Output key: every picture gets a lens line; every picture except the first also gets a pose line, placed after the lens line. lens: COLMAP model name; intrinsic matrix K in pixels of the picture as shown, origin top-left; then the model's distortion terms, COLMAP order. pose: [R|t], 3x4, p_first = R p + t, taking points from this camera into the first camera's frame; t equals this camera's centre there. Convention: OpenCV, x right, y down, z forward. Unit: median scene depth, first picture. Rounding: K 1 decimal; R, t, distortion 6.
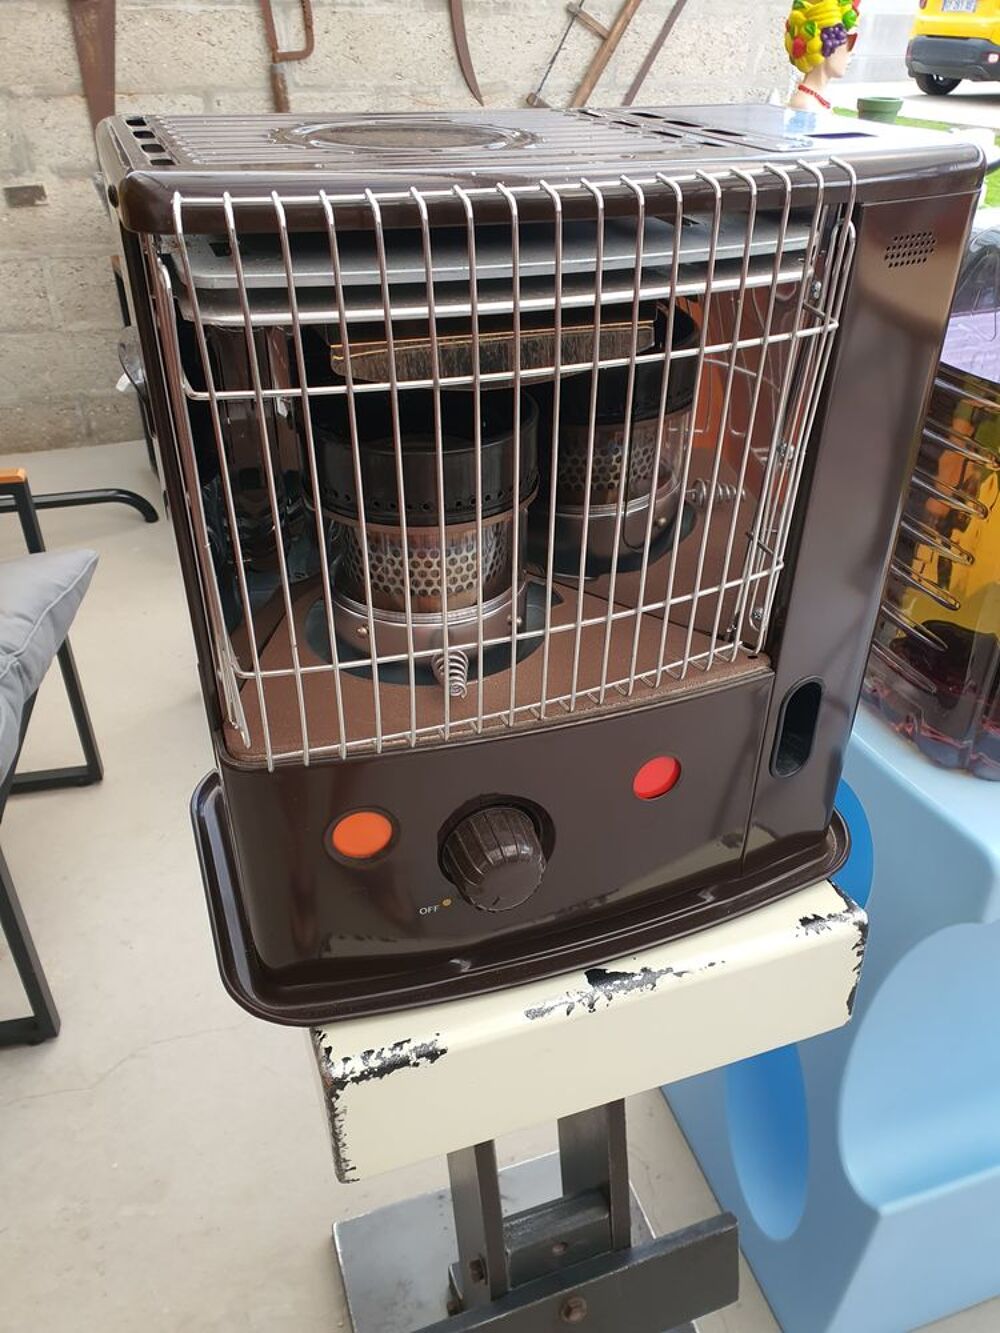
lens RADIAL K [[1017.8, 0, 500.0], [0, 1017.8, 666.5], [0, 0, 1]] dist [0.197634, -0.185767]
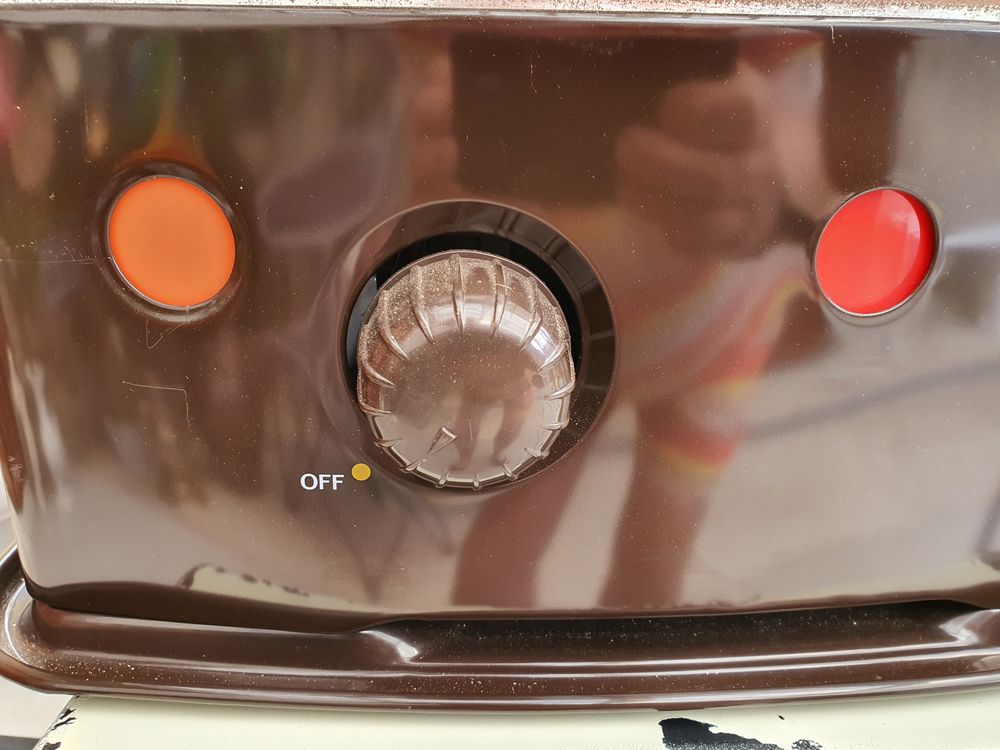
lens RADIAL K [[804.2, 0, 500.0], [0, 804.2, 375.0], [0, 0, 1]] dist [0.039425, 0.001648]
pose [[0.962593, 0.097267, -0.252893, 0.171054], [-0.156360, 0.961664, -0.225284, 0.464149], [0.221285, 0.256399, 0.940900, 1.186711]]
